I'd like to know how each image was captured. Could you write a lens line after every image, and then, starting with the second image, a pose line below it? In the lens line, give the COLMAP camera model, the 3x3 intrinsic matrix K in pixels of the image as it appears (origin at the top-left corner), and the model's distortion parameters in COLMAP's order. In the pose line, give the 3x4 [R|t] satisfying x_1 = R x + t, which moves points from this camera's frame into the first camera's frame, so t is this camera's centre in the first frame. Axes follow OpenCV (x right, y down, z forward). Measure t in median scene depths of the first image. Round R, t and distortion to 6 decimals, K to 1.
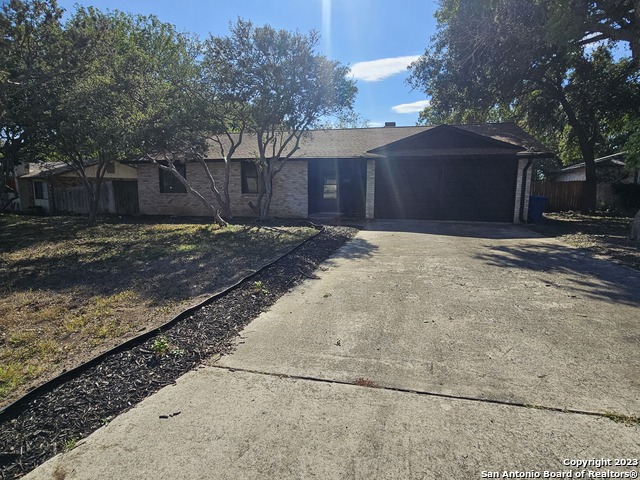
lens RADIAL K [[335.2, 0, 320.0], [0, 335.2, 240.0], [0, 0, 1]] dist [-0.002605, -0.000439]
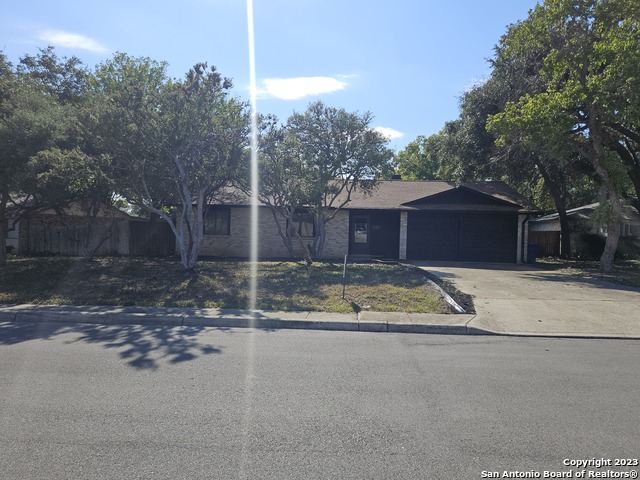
lens RADIAL K [[431.3, 0, 323.2], [0, 431.3, 240.1], [0, 0, 1]] dist [0.082086, -0.083344]
pose [[0.981433, 0.016496, 0.191096, -0.428483], [0.009005, 0.991233, -0.131817, 0.066710], [-0.191595, 0.131090, 0.972680, -0.447024]]
